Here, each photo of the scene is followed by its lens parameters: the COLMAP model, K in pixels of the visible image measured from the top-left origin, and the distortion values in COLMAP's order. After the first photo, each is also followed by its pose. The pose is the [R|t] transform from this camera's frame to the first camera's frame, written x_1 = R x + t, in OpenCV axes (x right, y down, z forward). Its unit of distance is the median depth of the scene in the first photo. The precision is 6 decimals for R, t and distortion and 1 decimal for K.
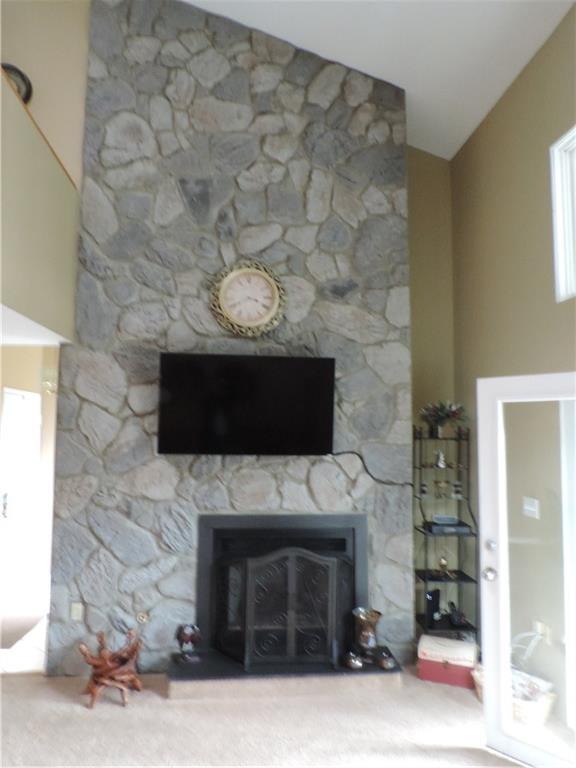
lens RADIAL K [[547.9, 0, 288.1], [0, 547.9, 384.1], [0, 0, 1]] dist [-0.009356, -0.009770]
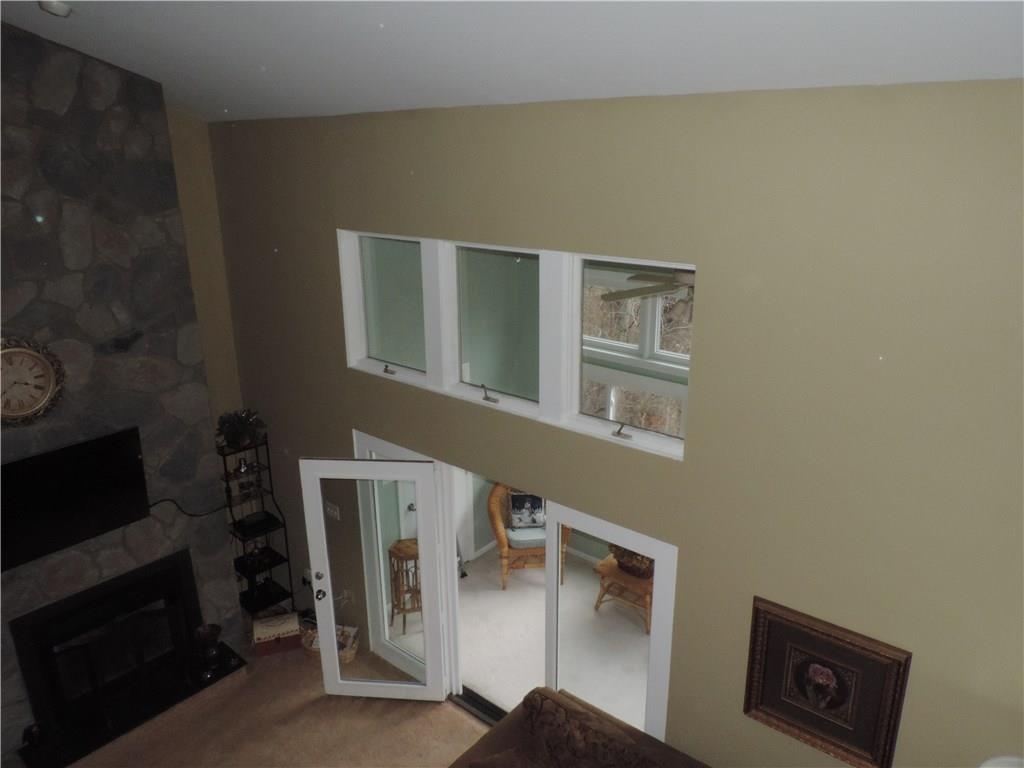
lens RADIAL K [[730.6, 0, 512.8], [0, 730.6, 384.0], [0, 0, 1]] dist [-0.009356, -0.009770]
pose [[0.719192, -0.230800, 0.655358, -0.248651], [-0.047349, 0.924744, 0.377632, -0.602961], [-0.693197, -0.302621, 0.654140, -0.248566]]
